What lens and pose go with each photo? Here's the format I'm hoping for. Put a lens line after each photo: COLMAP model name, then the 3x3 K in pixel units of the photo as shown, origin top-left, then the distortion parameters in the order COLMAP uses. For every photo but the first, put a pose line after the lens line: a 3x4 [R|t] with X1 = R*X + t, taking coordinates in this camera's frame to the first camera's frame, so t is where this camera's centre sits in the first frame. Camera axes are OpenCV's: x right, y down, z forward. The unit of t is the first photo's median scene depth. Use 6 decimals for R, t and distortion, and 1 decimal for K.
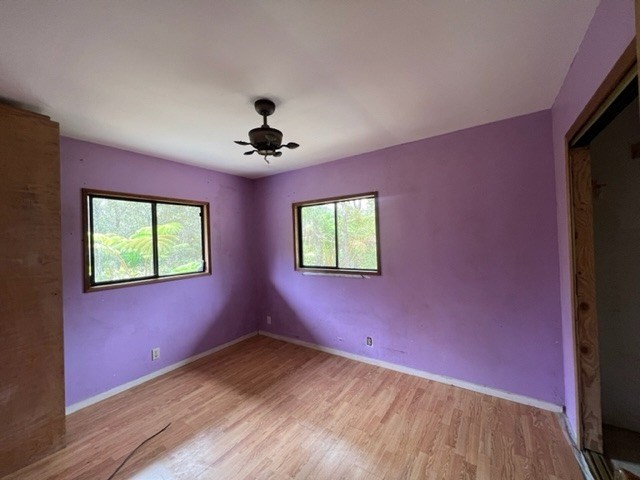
lens RADIAL K [[255.6, 0, 319.0], [0, 255.6, 238.3], [0, 0, 1]] dist [0.000470, -0.000144]
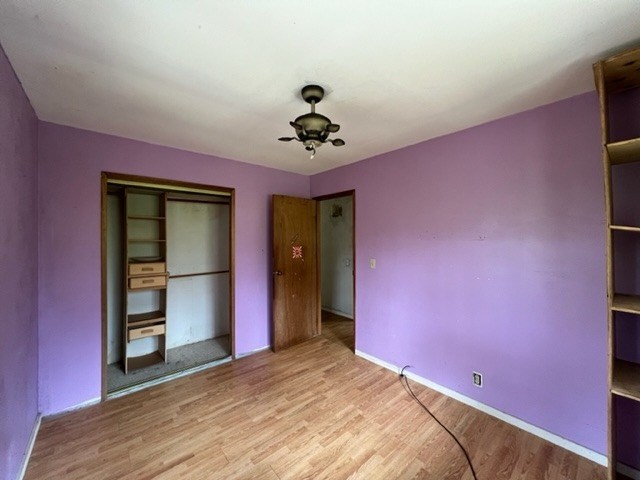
lens RADIAL K [[255.6, 0, 319.0], [0, 255.6, 238.3], [0, 0, 1]] dist [0.000470, -0.000144]
pose [[-0.967388, 0.038042, 0.250428, -0.440538], [0.034008, 0.999213, -0.020417, 0.018713], [-0.251007, -0.011234, -0.967920, 1.864649]]
